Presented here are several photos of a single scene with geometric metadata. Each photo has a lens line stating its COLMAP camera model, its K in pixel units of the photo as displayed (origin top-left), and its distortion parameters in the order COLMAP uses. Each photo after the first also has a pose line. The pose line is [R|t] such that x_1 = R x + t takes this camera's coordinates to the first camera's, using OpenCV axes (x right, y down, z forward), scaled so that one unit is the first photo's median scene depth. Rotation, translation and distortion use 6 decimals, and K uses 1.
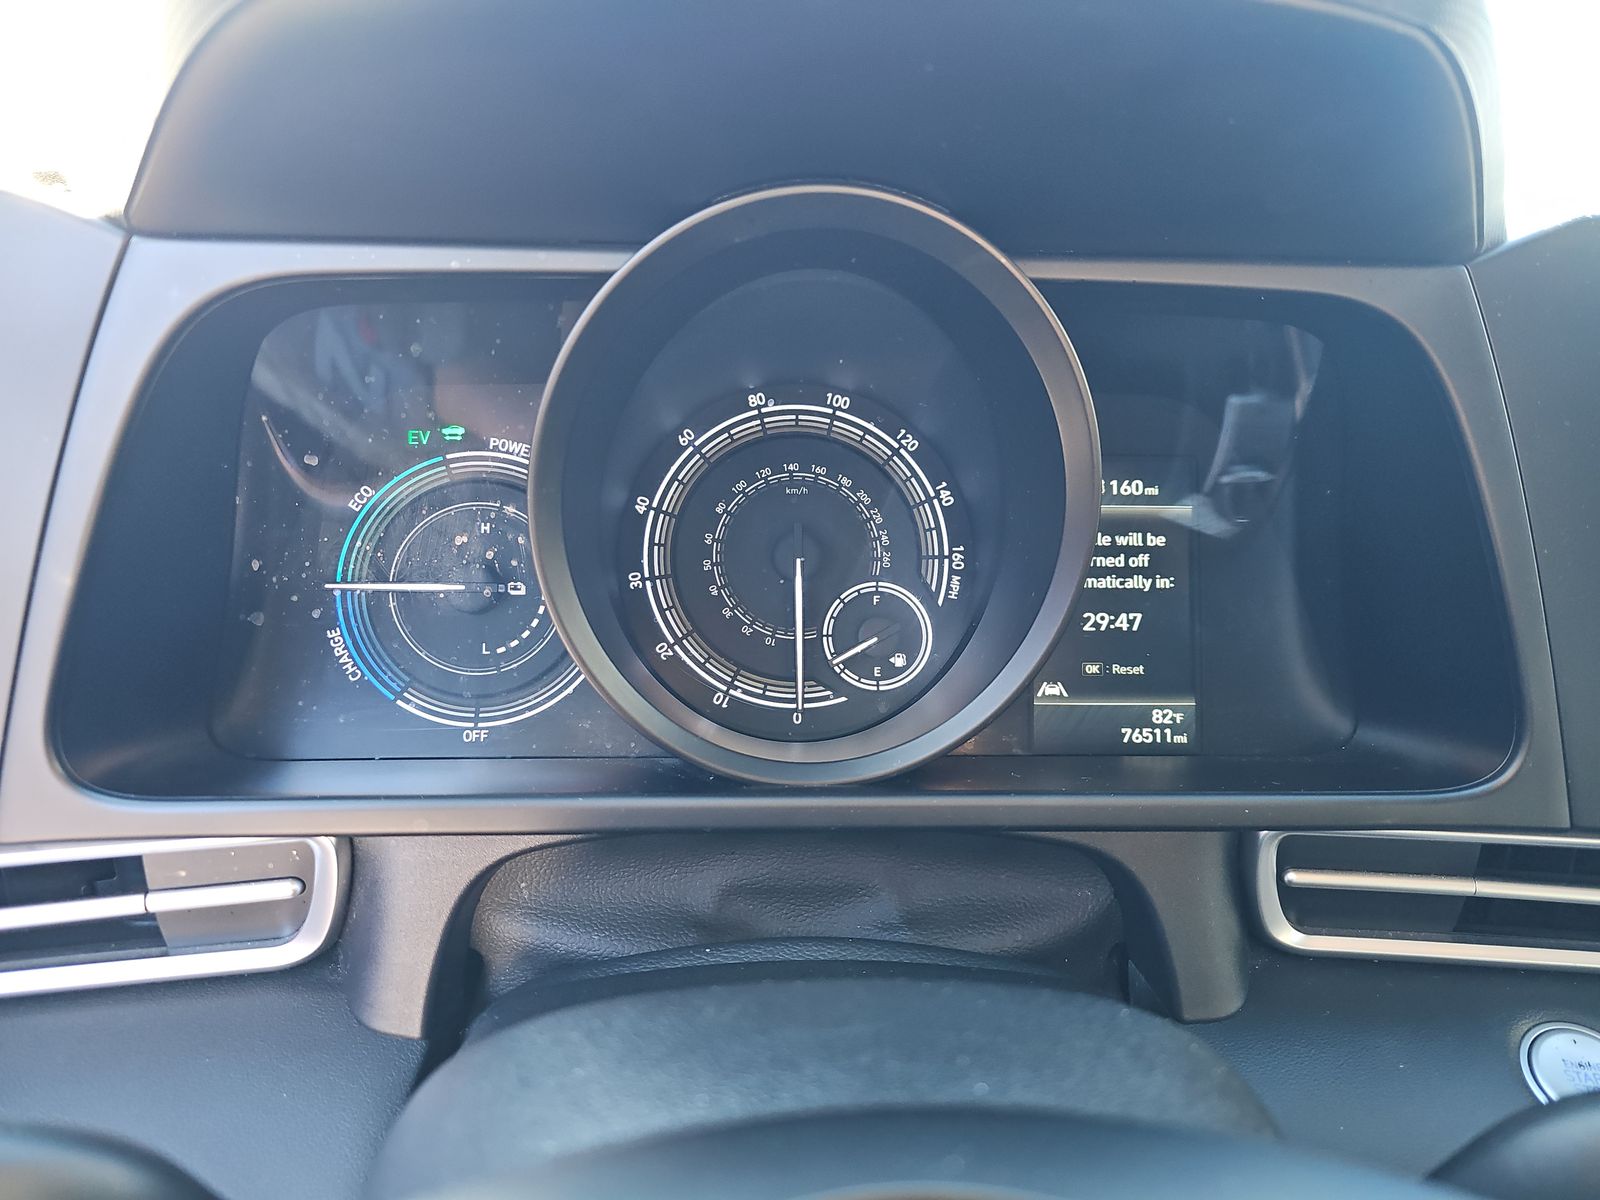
lens RADIAL K [[1067.5, 0, 798.1], [0, 1067.5, 600.2], [0, 0, 1]] dist [0.035813, -0.030575]
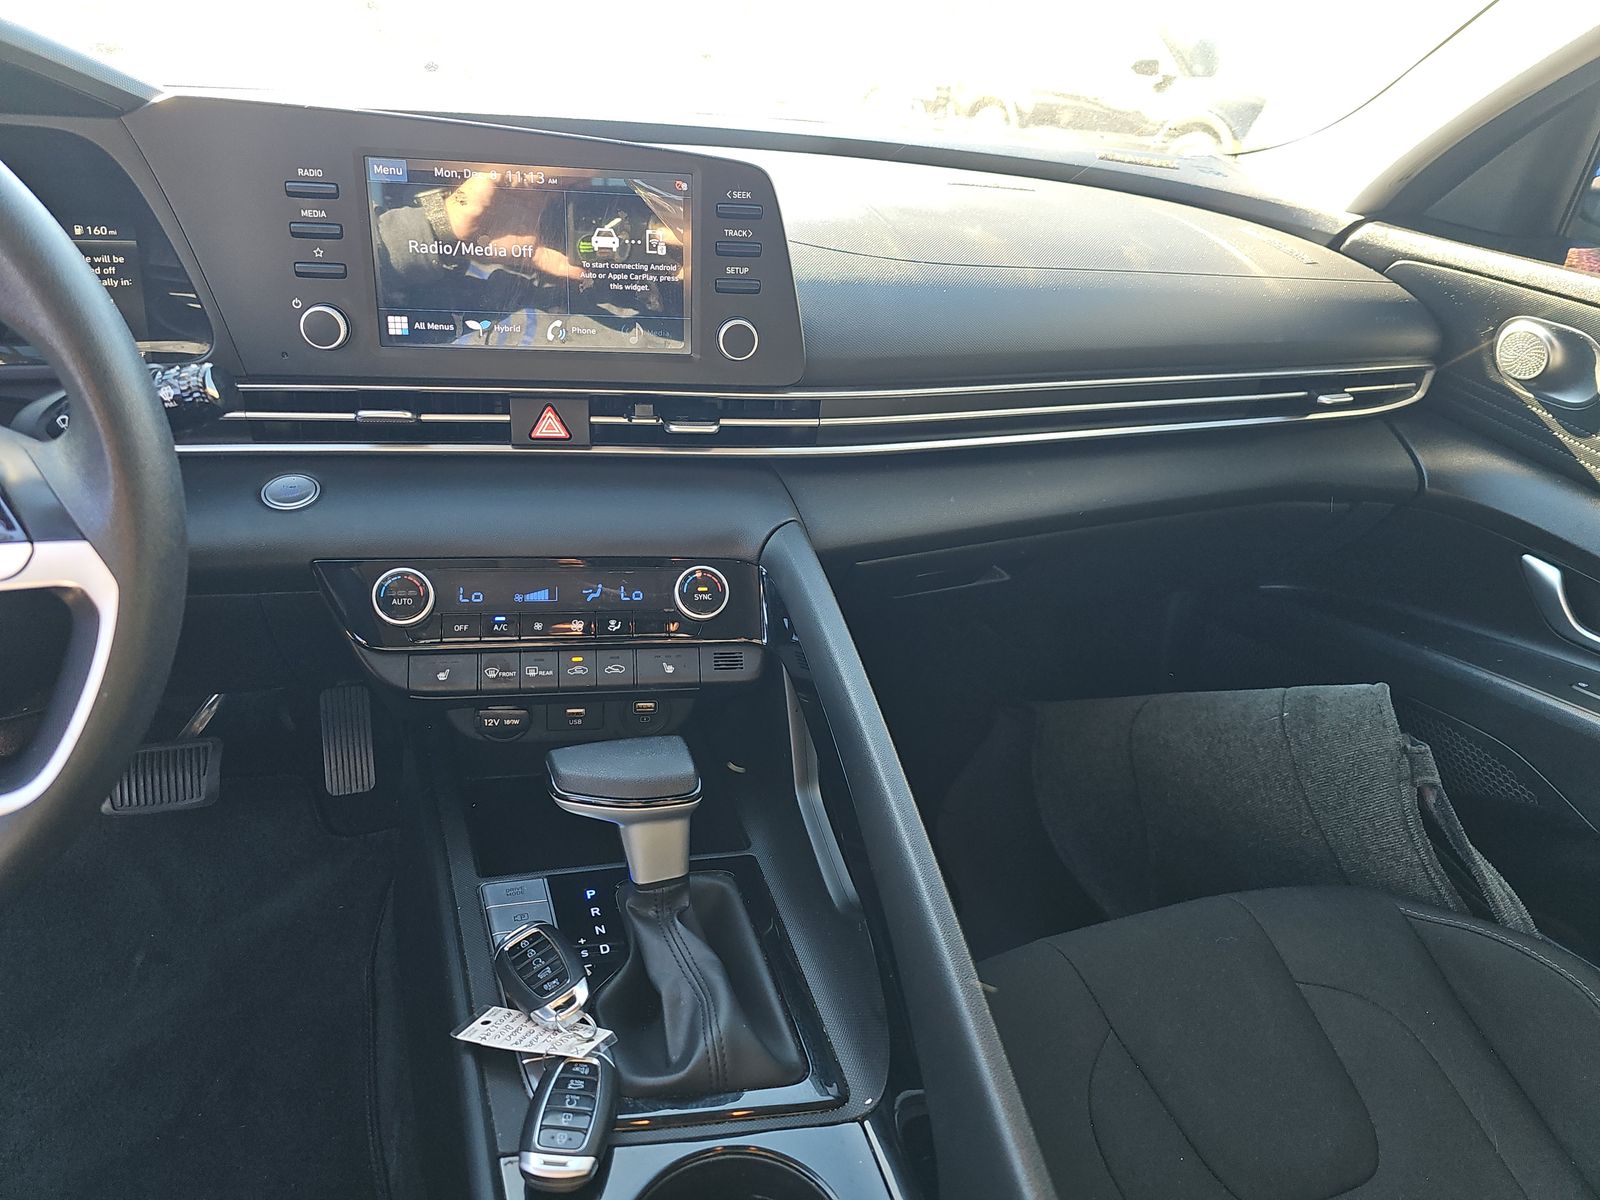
lens RADIAL K [[1067.5, 0, 791.4], [0, 1067.5, 600.4], [0, 0, 1]] dist [0.035813, -0.030575]
pose [[0.953823, -0.097072, 0.284251, 0.870635], [0.038844, 0.978256, 0.203731, 0.192645], [-0.297846, -0.183282, 0.936854, -1.260436]]
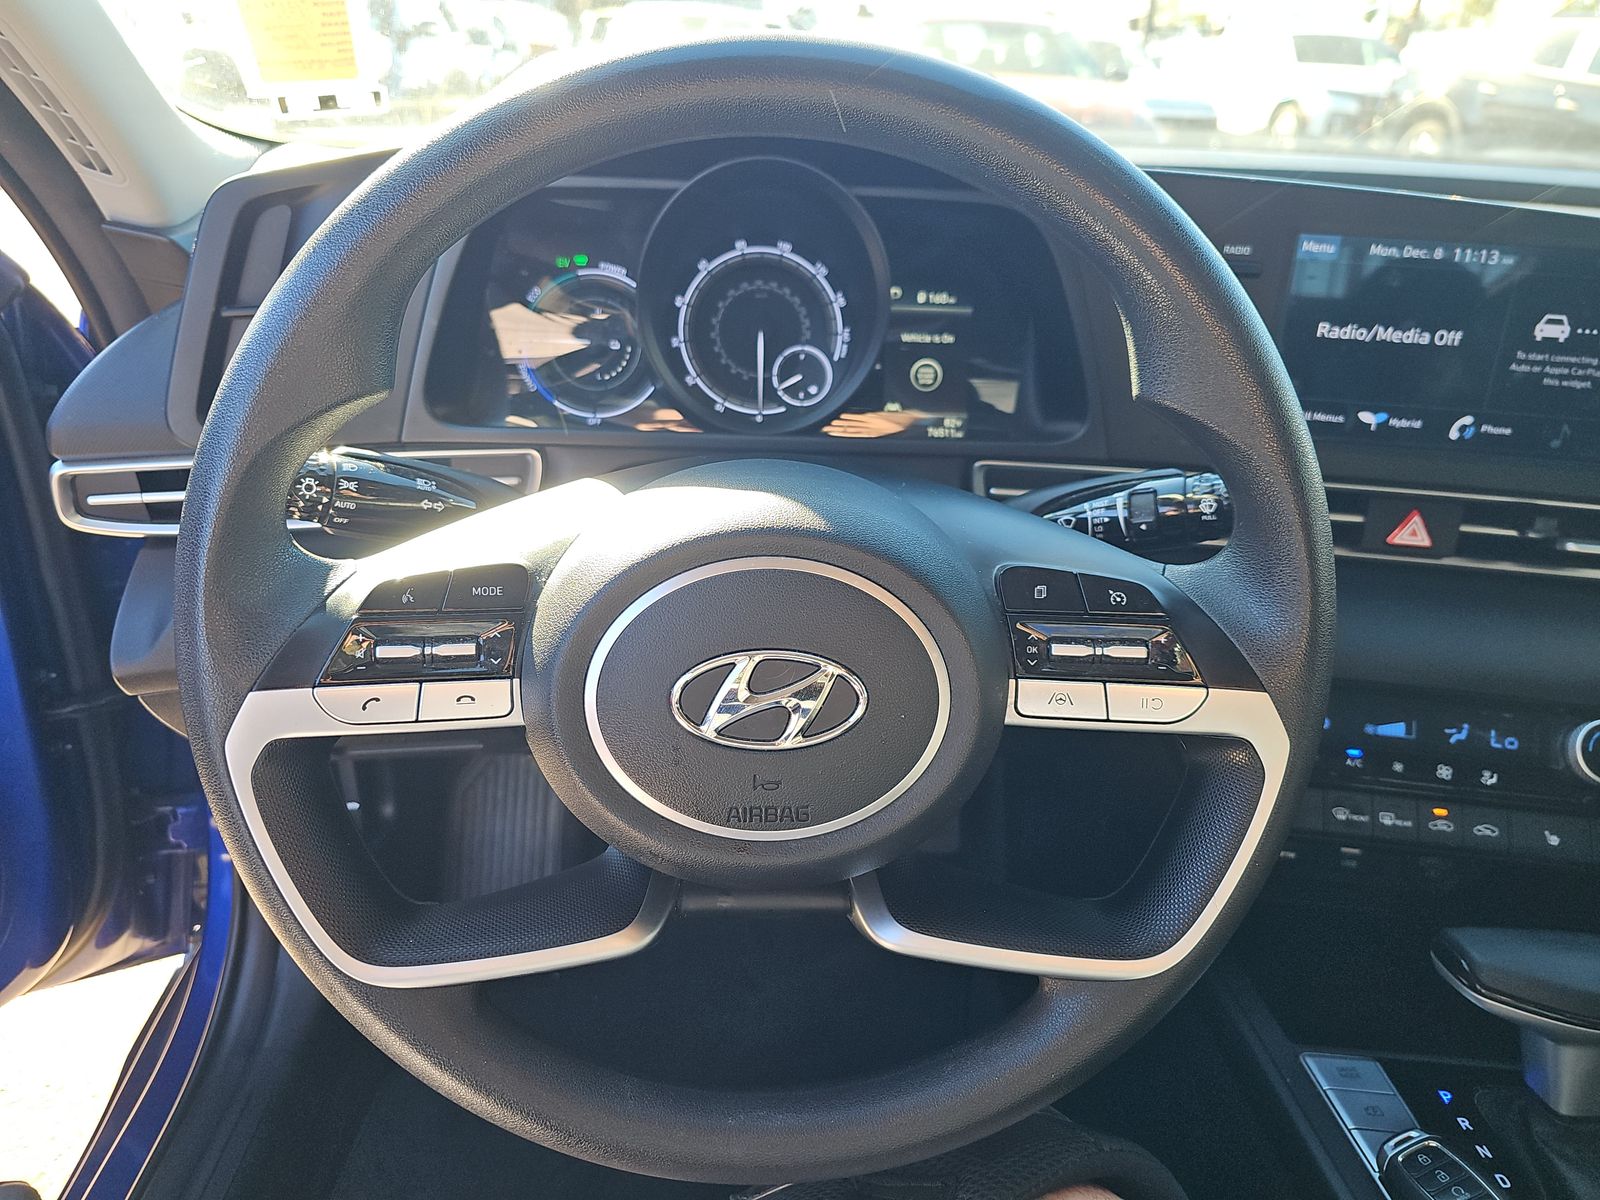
lens RADIAL K [[1067.5, 0, 760.4], [0, 1067.5, 580.1], [0, 0, 1]] dist [0.035813, -0.030575]
pose [[0.999717, 0.020837, 0.011437, -0.013480], [-0.022480, 0.985160, 0.170162, 0.069152], [-0.007721, -0.170371, 0.985350, -0.922834]]
